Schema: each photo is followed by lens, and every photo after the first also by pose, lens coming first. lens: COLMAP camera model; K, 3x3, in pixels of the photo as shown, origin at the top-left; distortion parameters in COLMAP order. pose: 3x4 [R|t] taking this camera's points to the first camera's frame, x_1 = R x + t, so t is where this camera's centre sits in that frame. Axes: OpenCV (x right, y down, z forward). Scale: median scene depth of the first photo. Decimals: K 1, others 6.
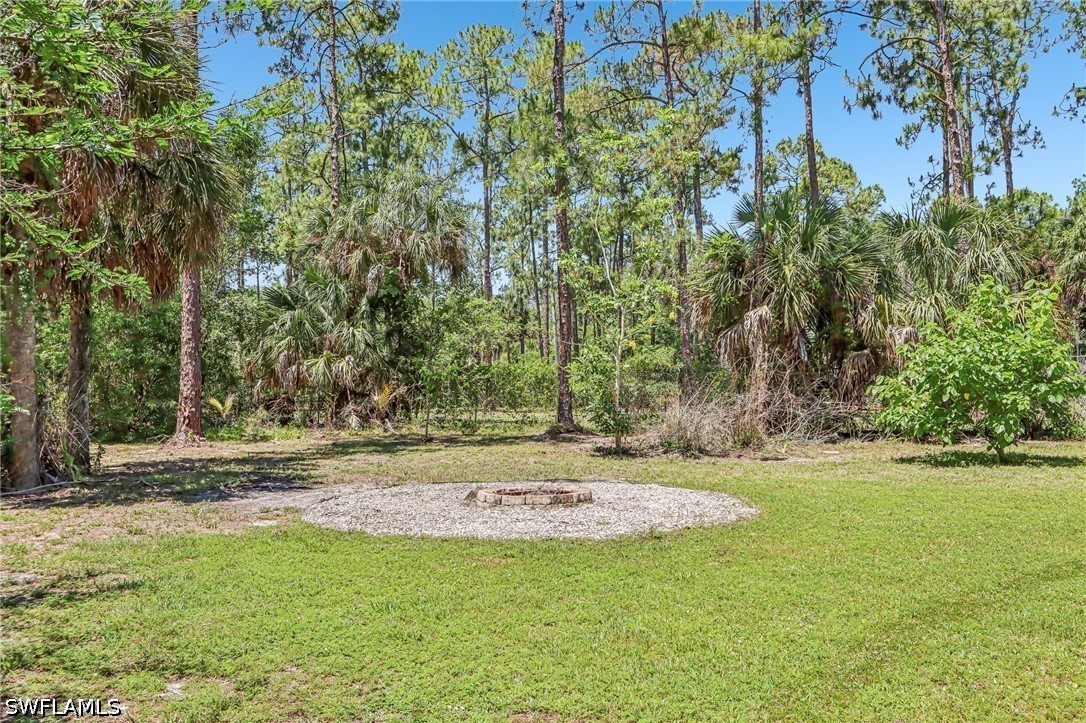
lens RADIAL K [[971.6, 0, 542.0], [0, 971.6, 358.4], [0, 0, 1]] dist [0.010521, 0.012313]
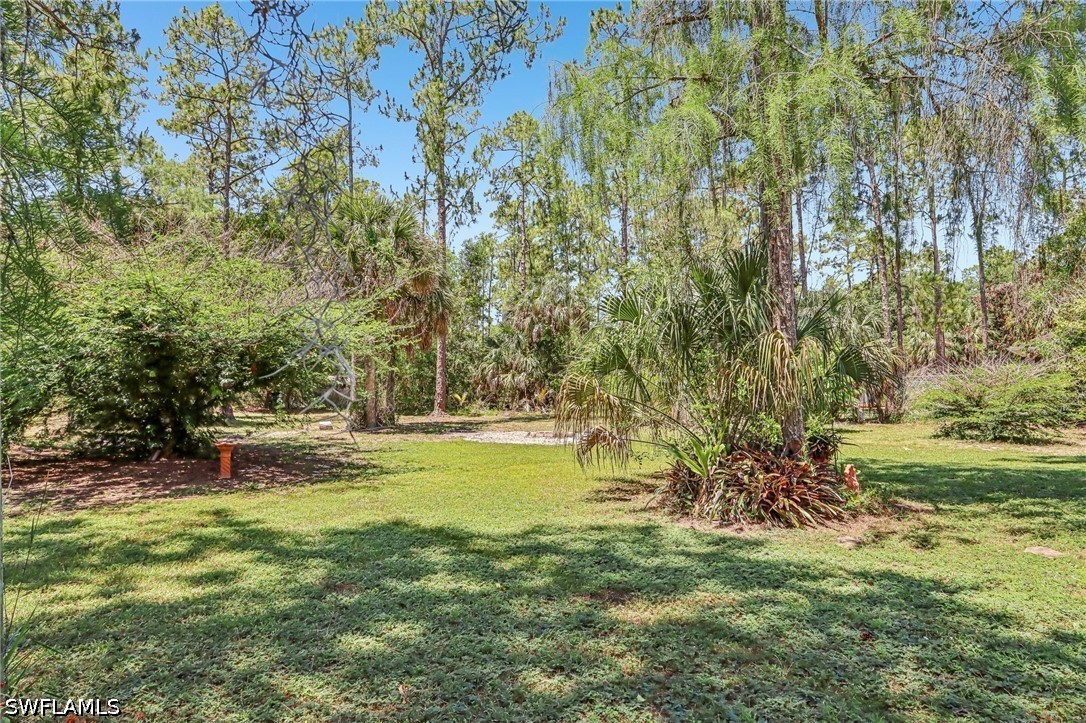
lens RADIAL K [[706.5, 0, 543.5], [0, 706.5, 364.9], [0, 0, 1]] dist [-0.001440, -0.000041]
pose [[0.971174, 0.005602, -0.238306, 0.168234], [-0.006154, 0.999980, -0.001569, -0.016124], [0.238293, 0.002990, 0.971189, -0.331868]]
